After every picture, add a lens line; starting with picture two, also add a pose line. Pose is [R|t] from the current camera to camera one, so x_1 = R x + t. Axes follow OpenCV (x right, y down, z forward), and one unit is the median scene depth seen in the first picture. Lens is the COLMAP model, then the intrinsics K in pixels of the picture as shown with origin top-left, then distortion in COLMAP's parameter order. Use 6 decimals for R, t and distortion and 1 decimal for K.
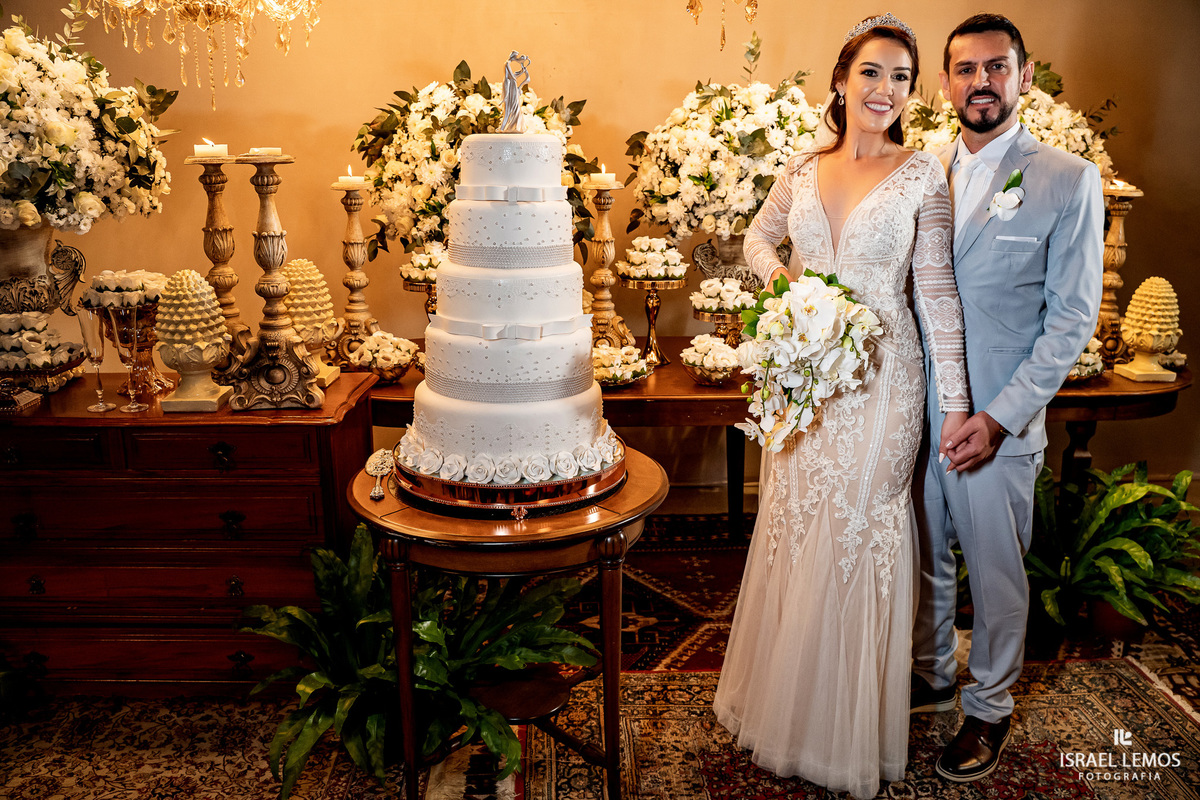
lens RADIAL K [[970.4, 0, 600.0], [0, 970.4, 400.0], [0, 0, 1]] dist [-0.124583, 0.113821]
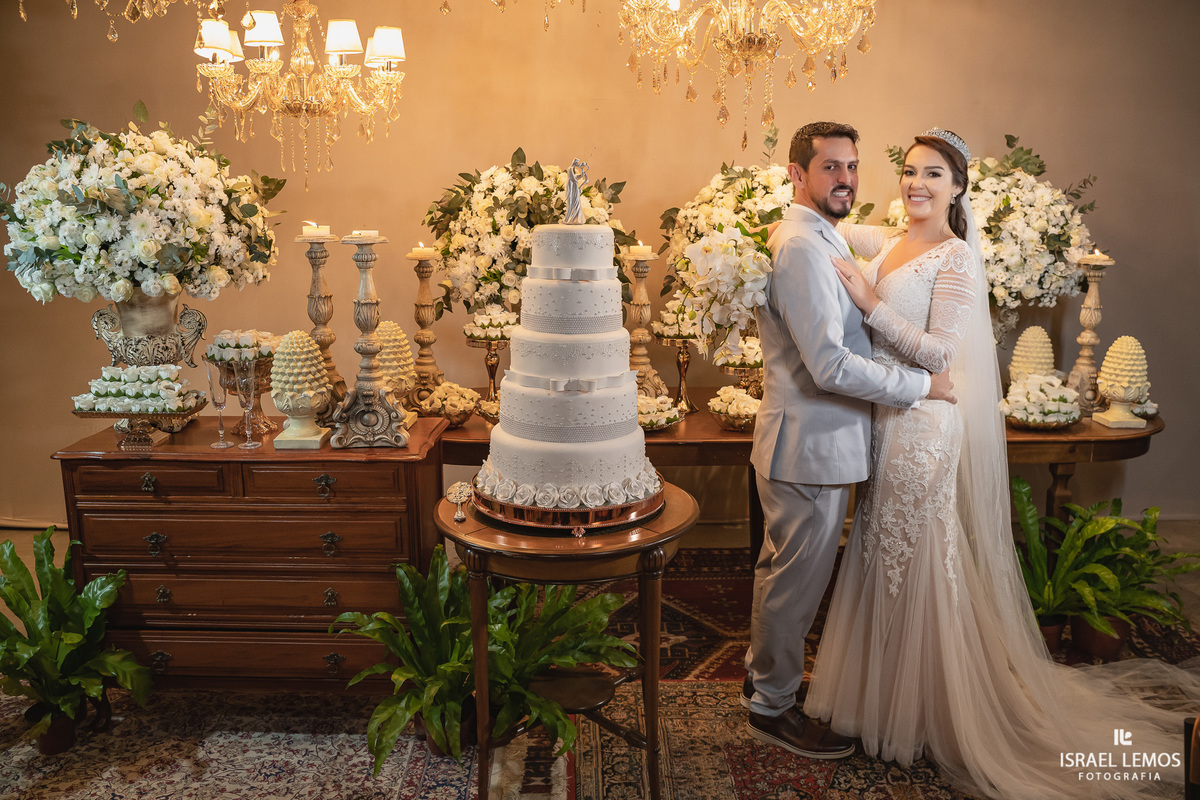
lens RADIAL K [[970.4, 0, 600.0], [0, 970.4, 400.0], [0, 0, 1]] dist [-0.124583, 0.113821]
pose [[0.999709, 0.004433, -0.023718, -0.018975], [-0.005586, 0.998796, -0.048747, 0.006106], [0.023473, 0.048865, 0.998530, -0.160001]]
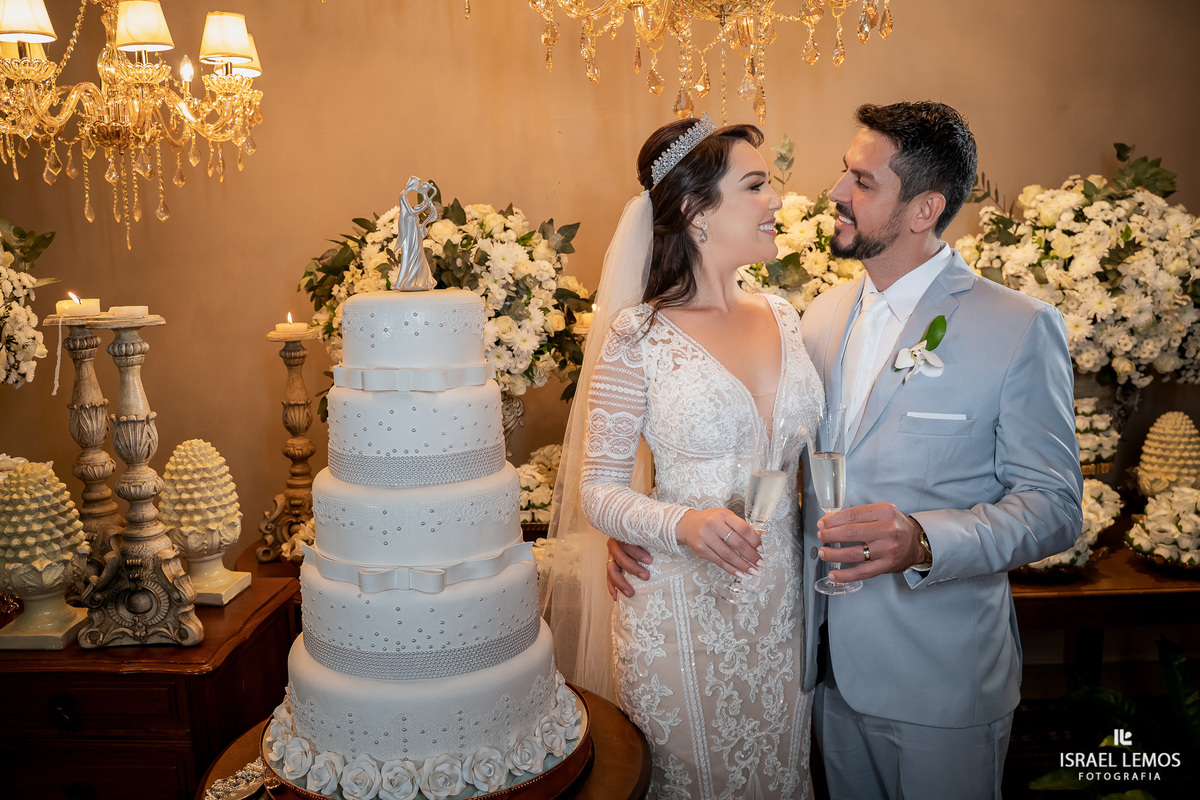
lens RADIAL K [[988.6, 0, 600.0], [0, 988.6, 400.0], [0, 0, 1]] dist [-0.124513, 0.112379]
pose [[0.997293, -0.016879, -0.071569, 0.067792], [0.009271, 0.994394, -0.105327, -0.083020], [0.072946, 0.104378, 0.991859, 0.207583]]
